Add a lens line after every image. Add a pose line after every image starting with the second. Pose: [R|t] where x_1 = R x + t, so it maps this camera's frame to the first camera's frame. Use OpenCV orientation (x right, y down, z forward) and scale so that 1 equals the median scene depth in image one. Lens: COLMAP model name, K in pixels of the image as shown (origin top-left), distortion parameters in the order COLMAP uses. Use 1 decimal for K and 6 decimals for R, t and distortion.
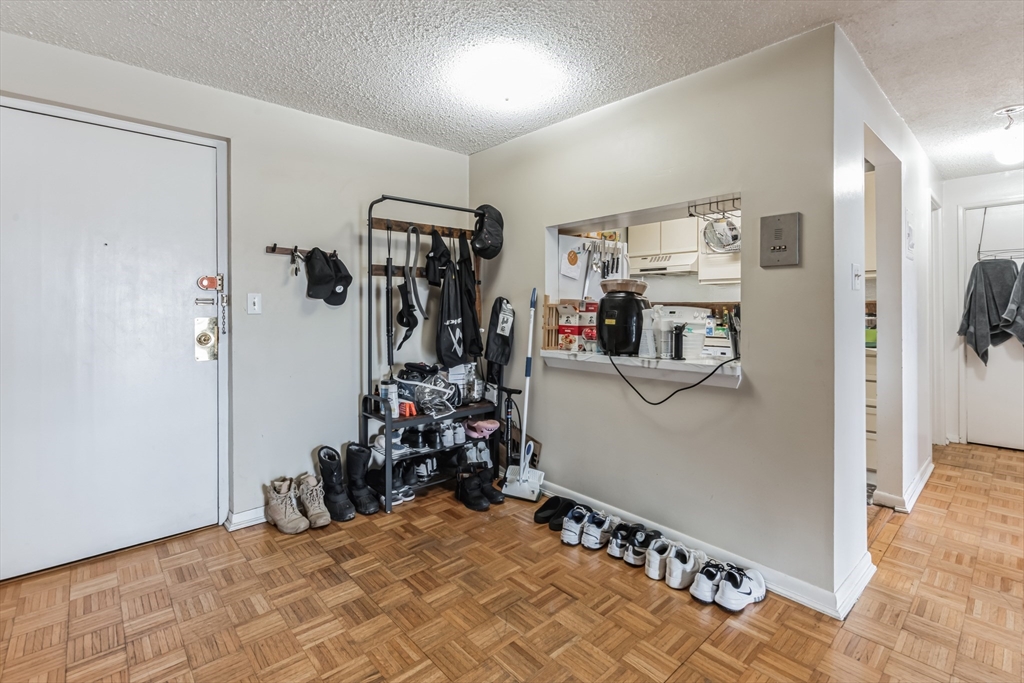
lens RADIAL K [[472.1, 0, 515.2], [0, 472.1, 309.7], [0, 0, 1]] dist [-0.001087, 0.000168]
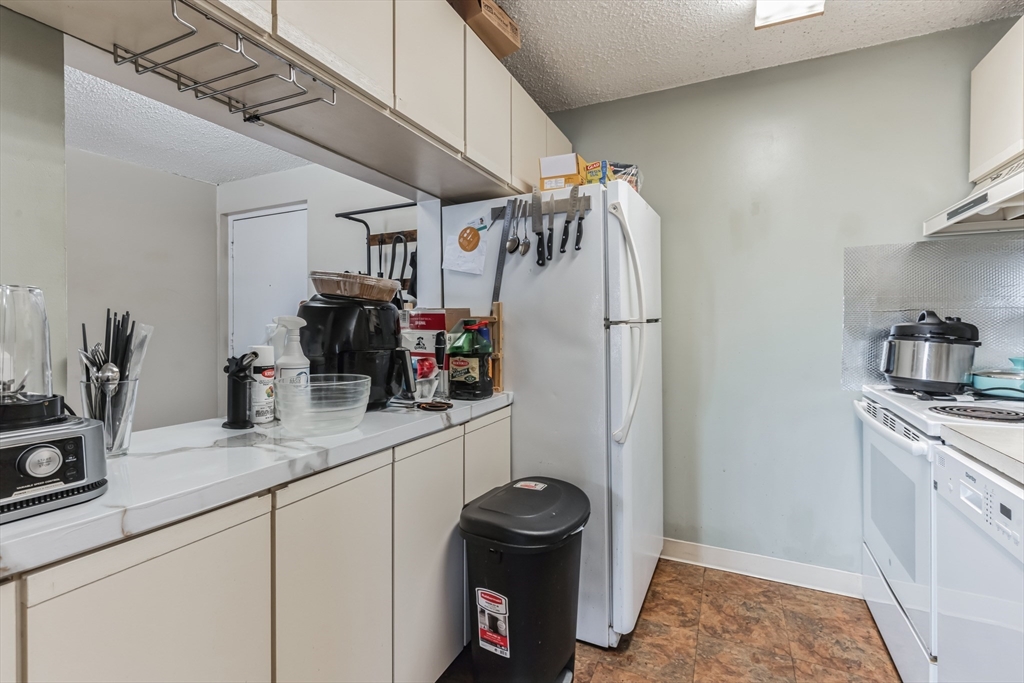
lens RADIAL K [[469.1, 0, 508.2], [0, 469.1, 327.2], [0, 0, 1]] dist [-0.001083, 0.000700]
pose [[0.369403, 0.005680, -0.929252, 0.839073], [-0.001862, 0.999984, 0.005373, -0.001321], [0.929268, -0.000255, 0.369407, 0.998597]]
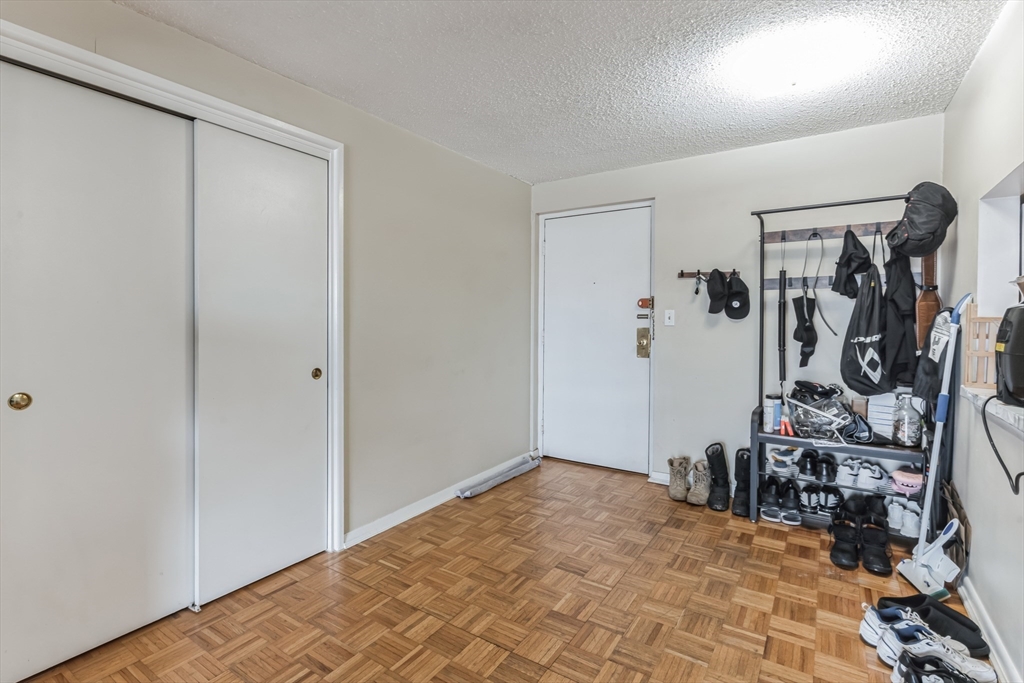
lens RADIAL K [[484.6, 0, 508.5], [0, 484.6, 326.5], [0, 0, 1]] dist [0.000395, 0.000179]
pose [[0.247351, 0.016106, -0.968792, 0.633681], [-0.008099, 0.999861, 0.014554, -0.004636], [0.968892, 0.004246, 0.247448, 0.232339]]
